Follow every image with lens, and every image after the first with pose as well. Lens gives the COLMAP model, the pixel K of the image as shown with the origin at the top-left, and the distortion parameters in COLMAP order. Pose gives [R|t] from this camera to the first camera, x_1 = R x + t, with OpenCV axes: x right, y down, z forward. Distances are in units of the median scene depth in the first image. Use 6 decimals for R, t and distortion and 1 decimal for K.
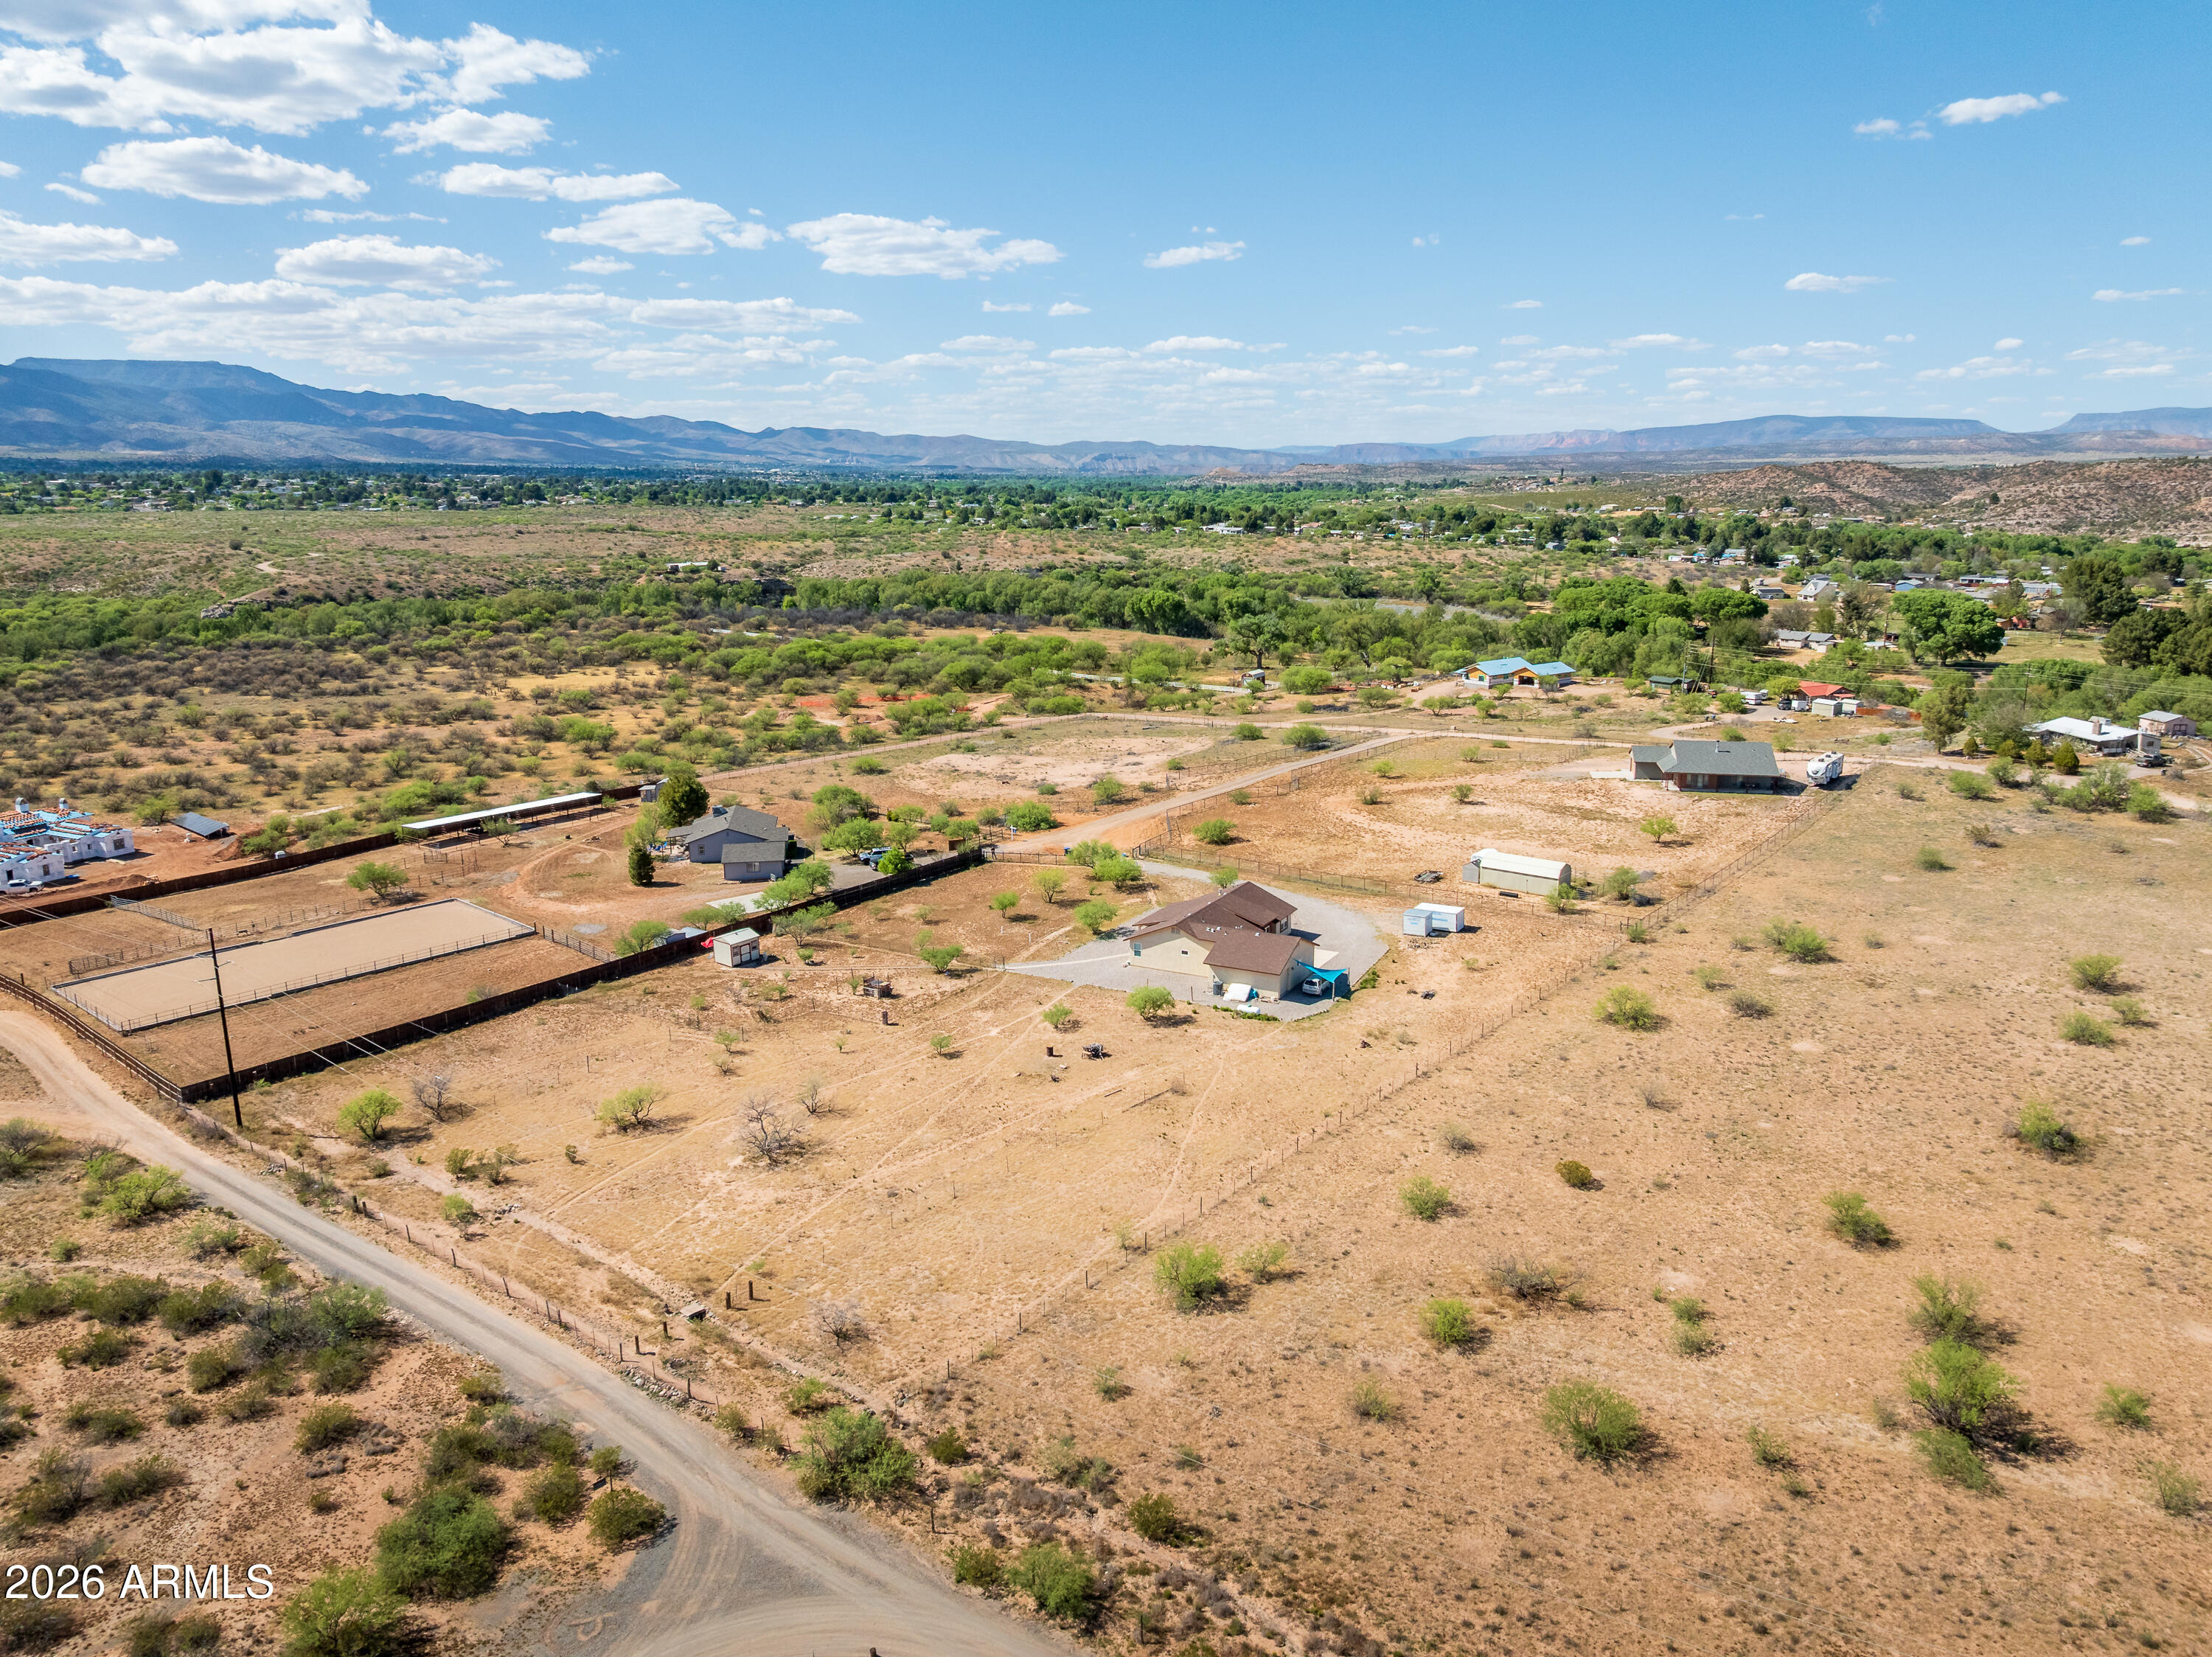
lens RADIAL K [[1550.4, 0, 1105.9], [0, 1550.4, 814.1], [0, 0, 1]] dist [-0.039338, 0.005761]
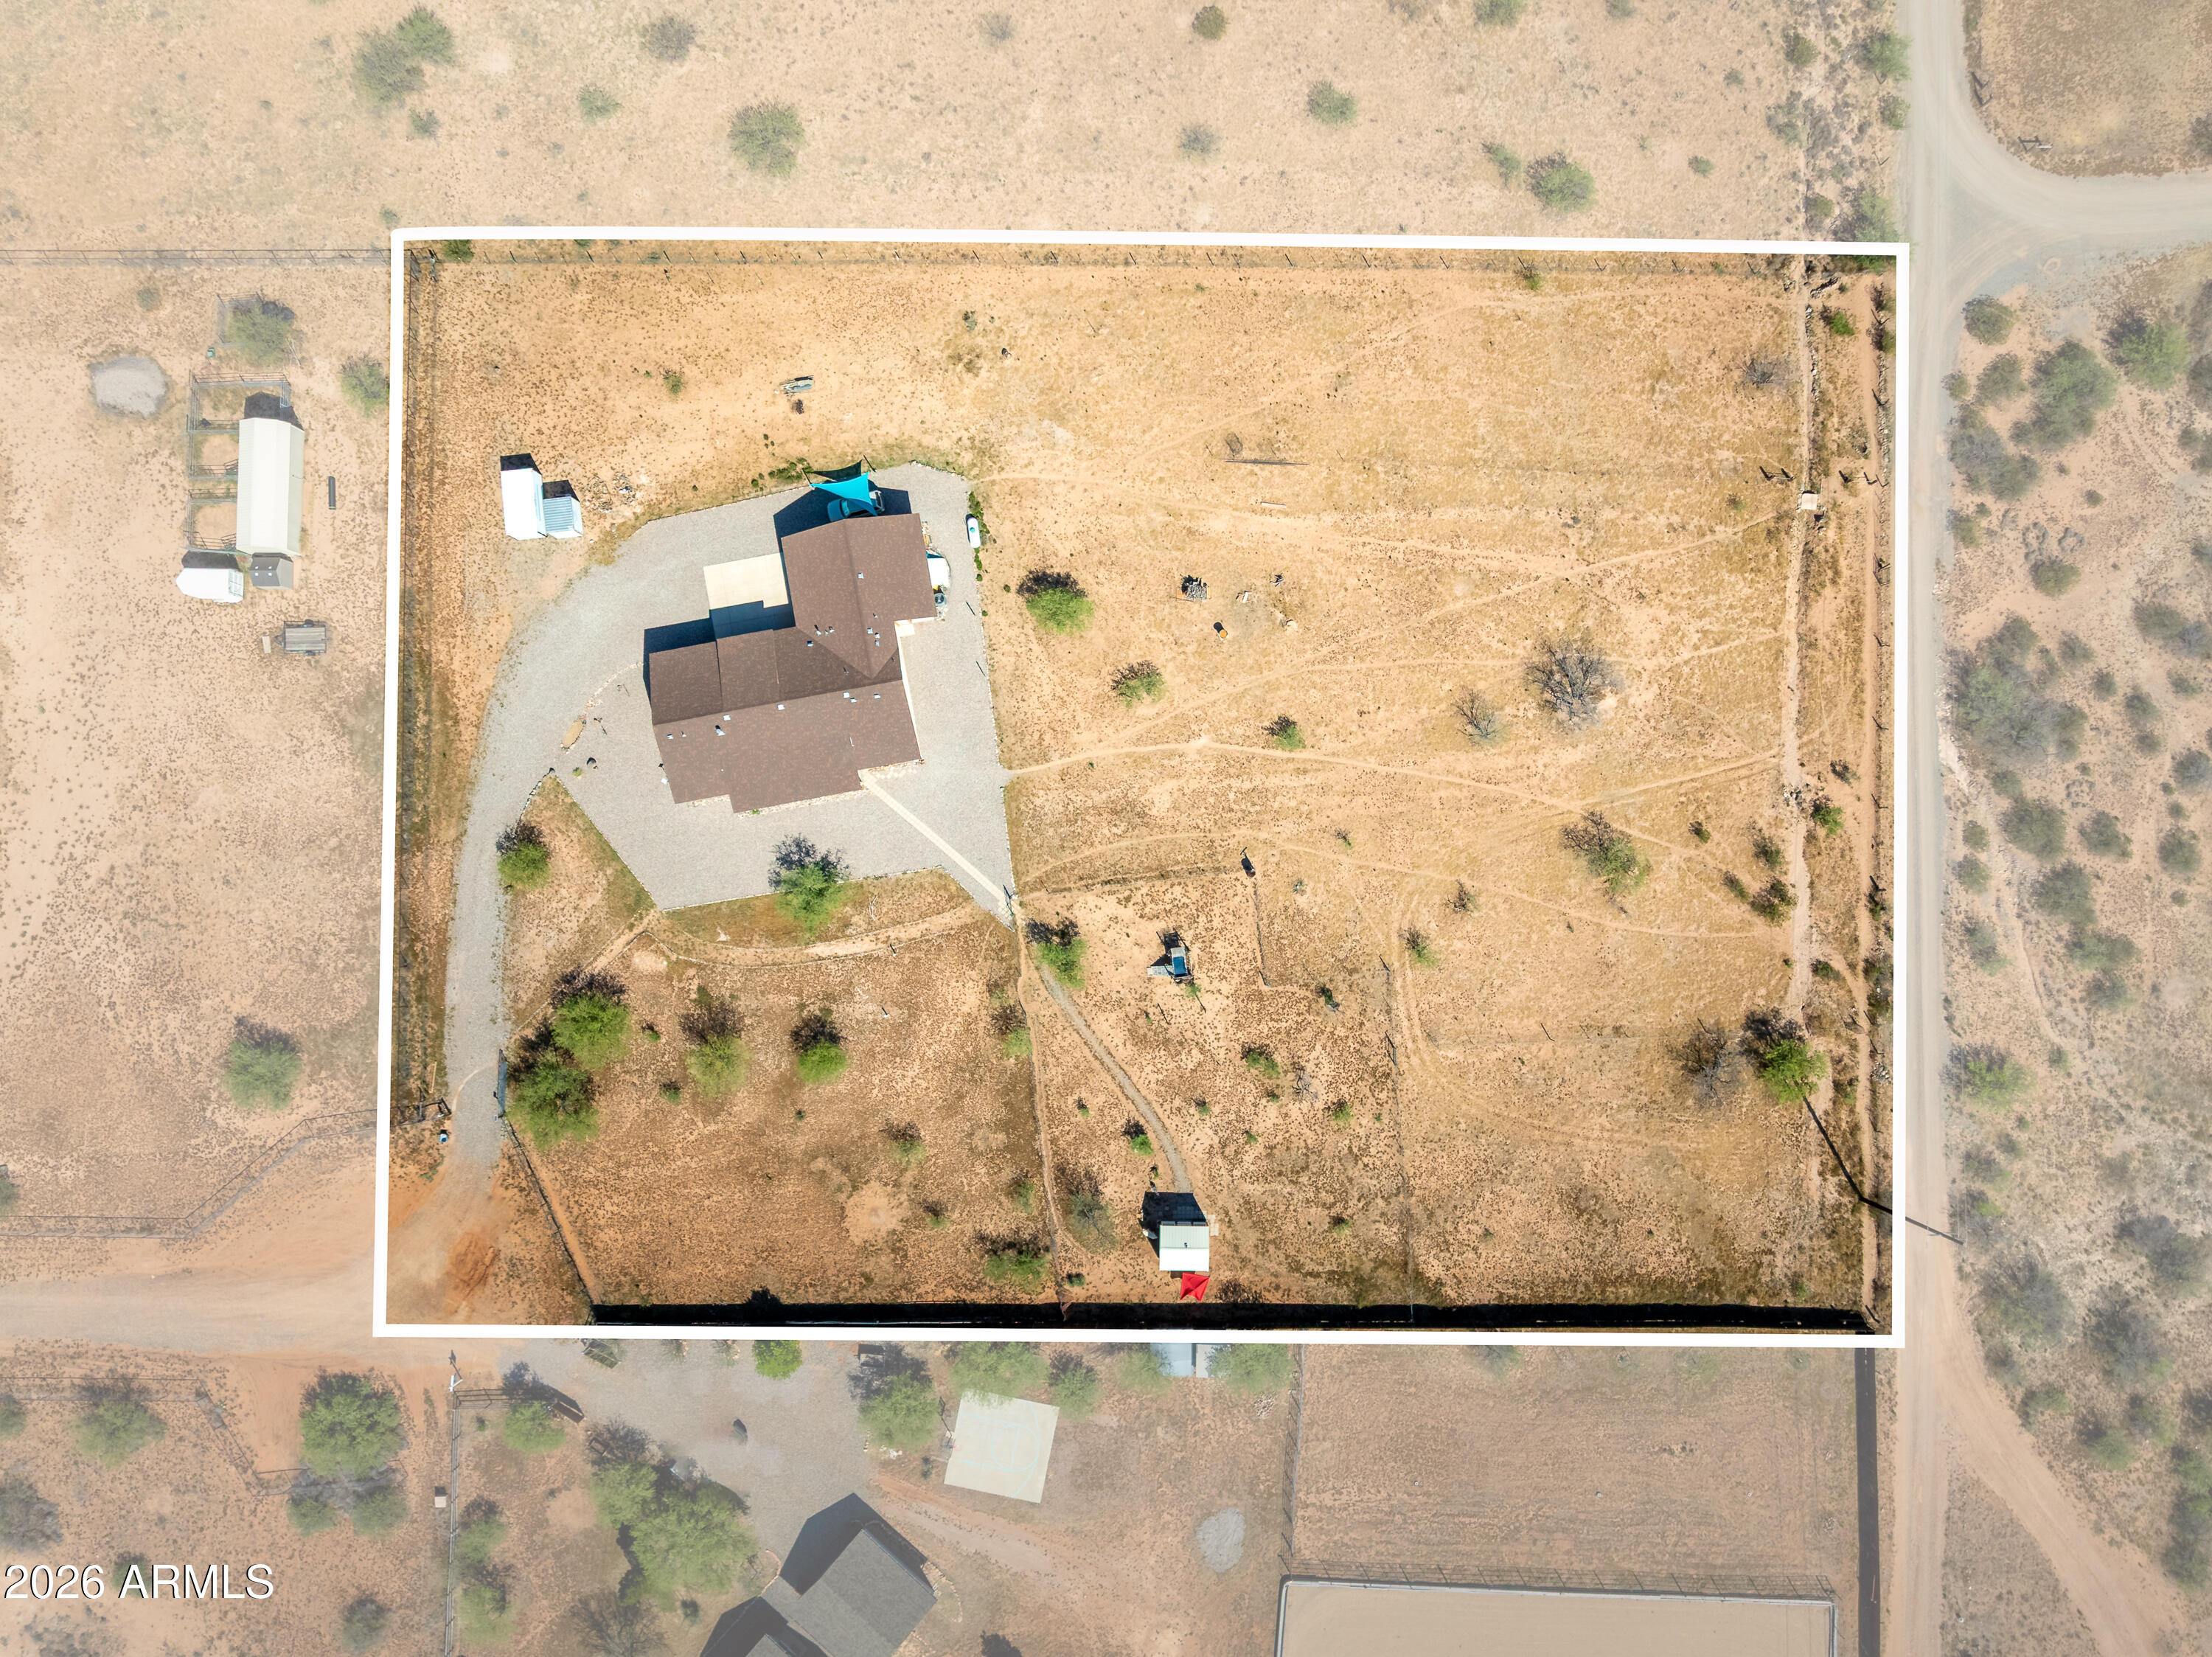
lens RADIAL K [[1550.4, 0, 1107.4], [0, 1550.4, 833.5], [0, 0, 1]] dist [-0.039338, 0.005761]
pose [[-0.623253, -0.781334, 0.032756, -0.078642], [0.181633, -0.103891, 0.977863, -0.511706], [-0.760634, 0.615406, 0.206667, 0.650998]]
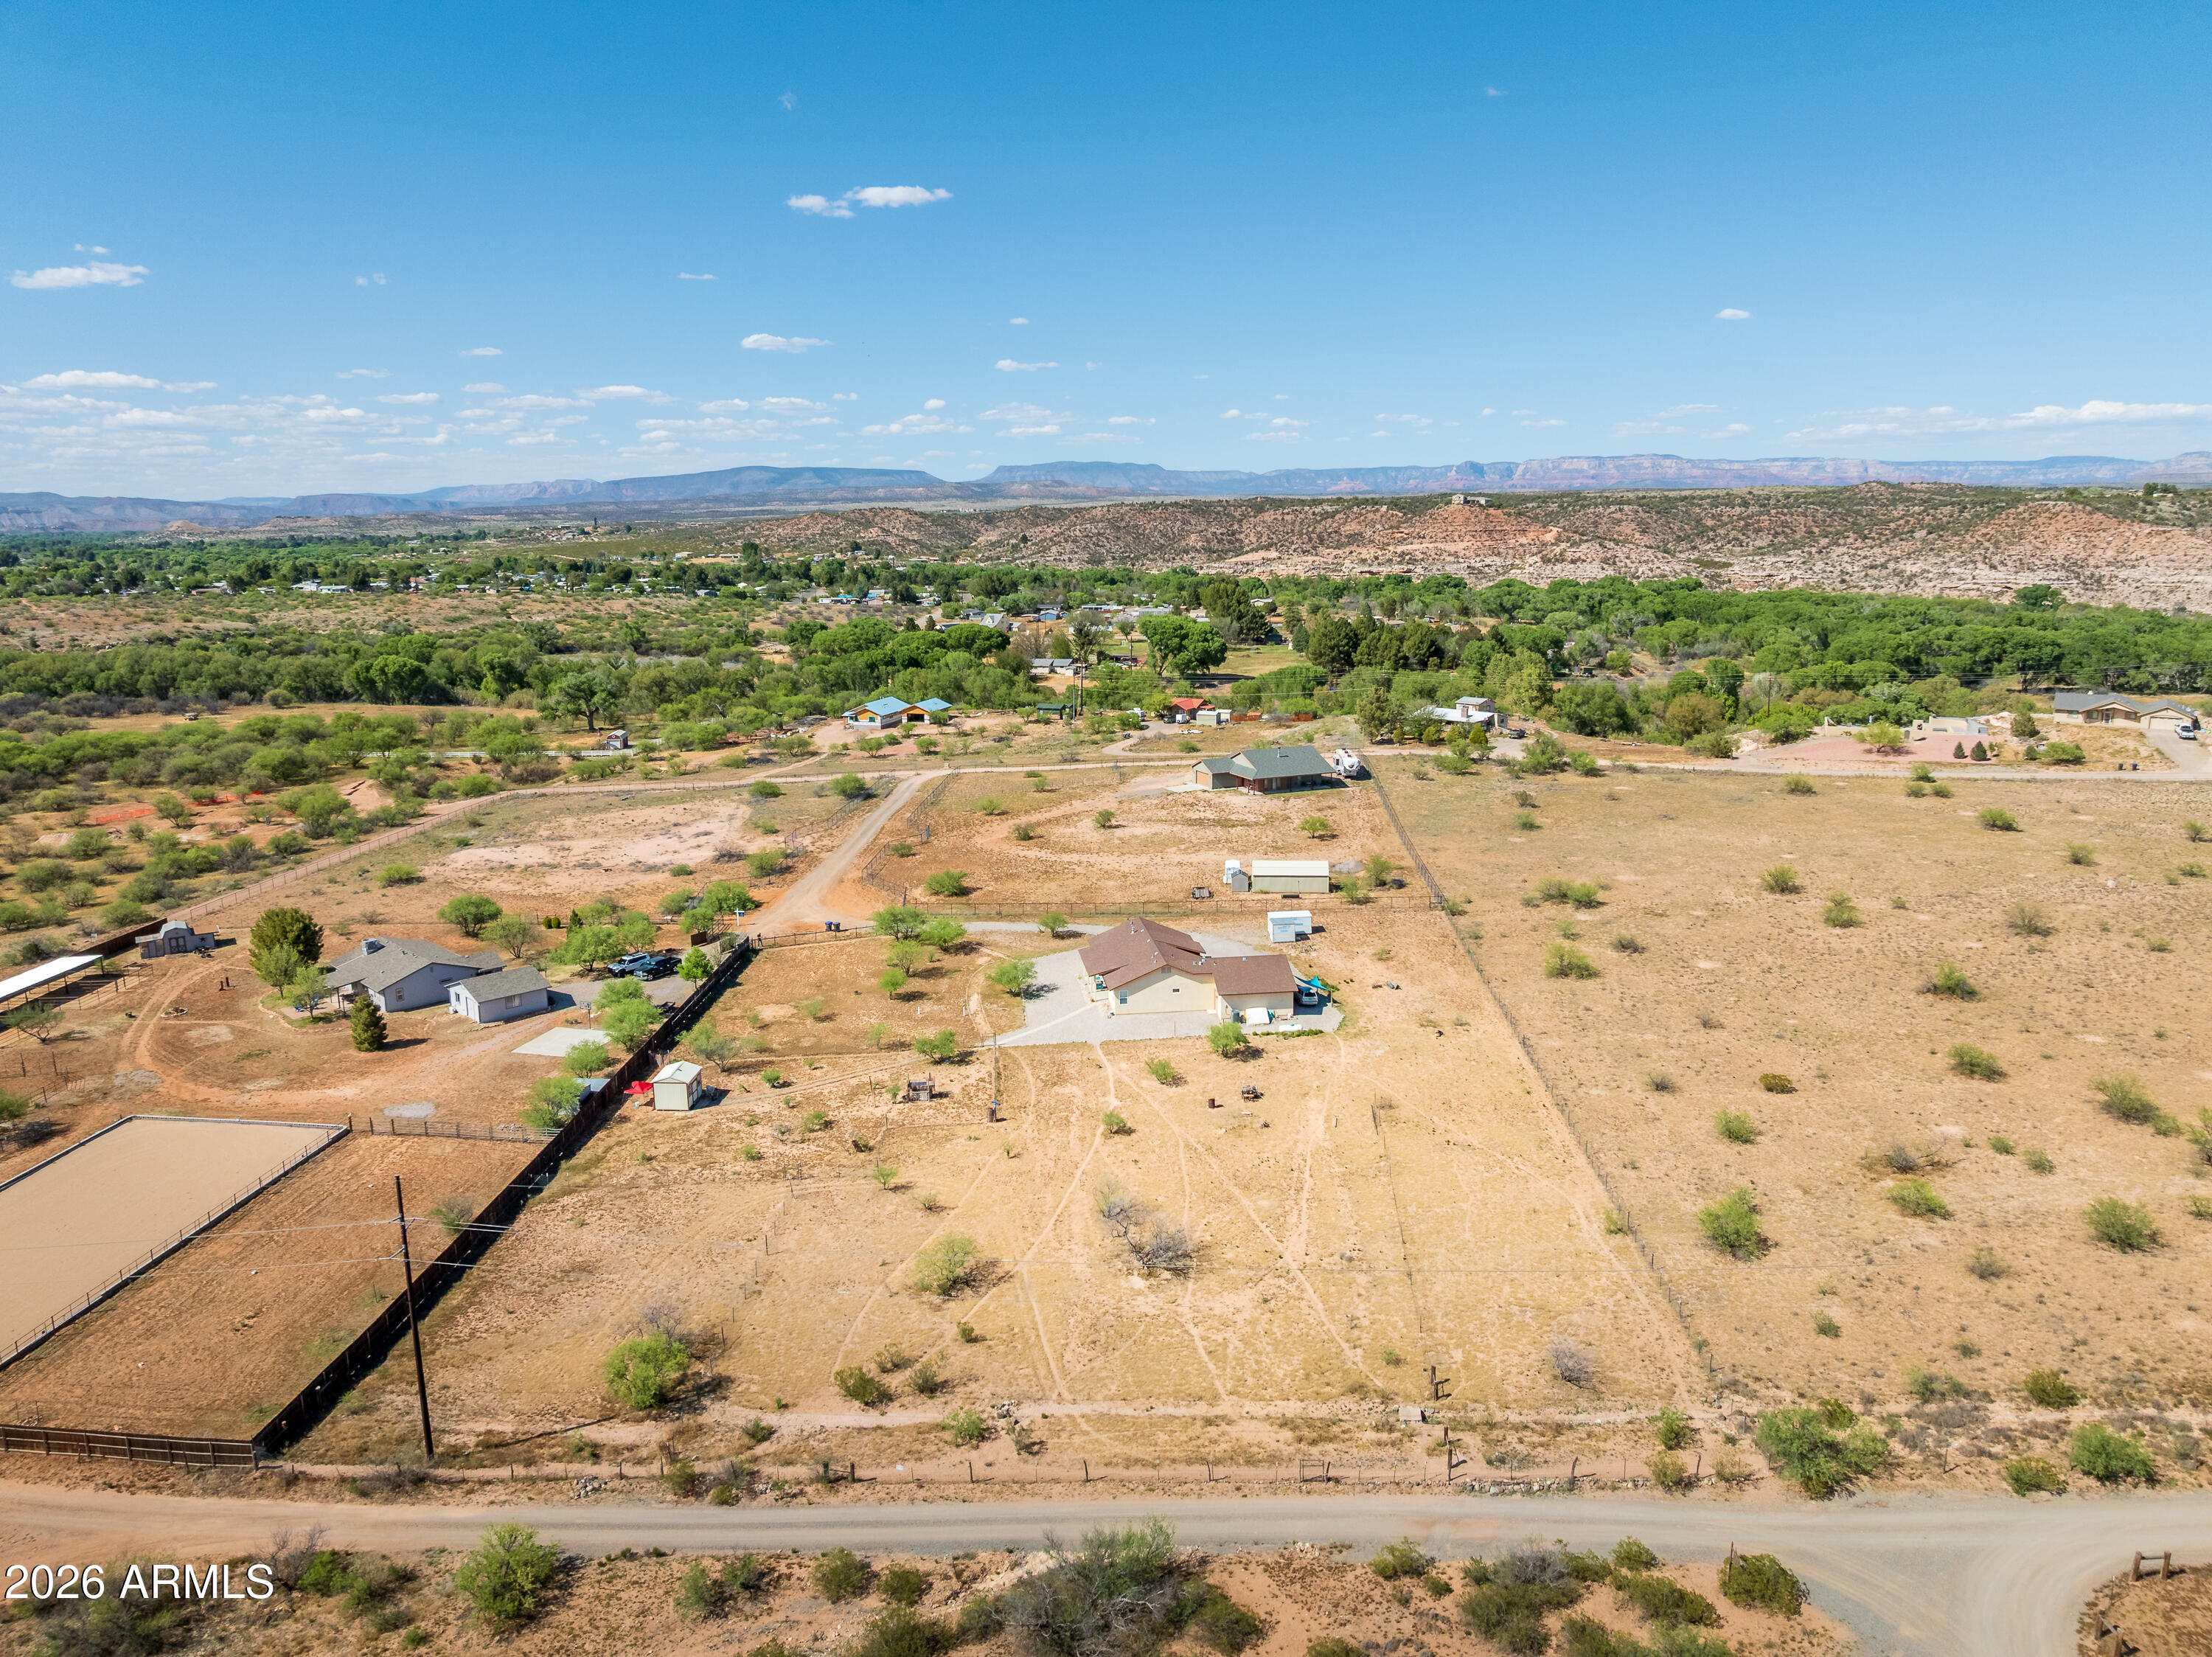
lens RADIAL K [[1550.4, 0, 1106.3], [0, 1550.4, 831.6], [0, 0, 1]] dist [-0.039338, 0.005761]
pose [[0.813073, -0.117397, 0.570201, -0.433104], [0.128754, 0.991464, 0.020534, -0.030723], [-0.567745, 0.056720, 0.821248, 0.159427]]
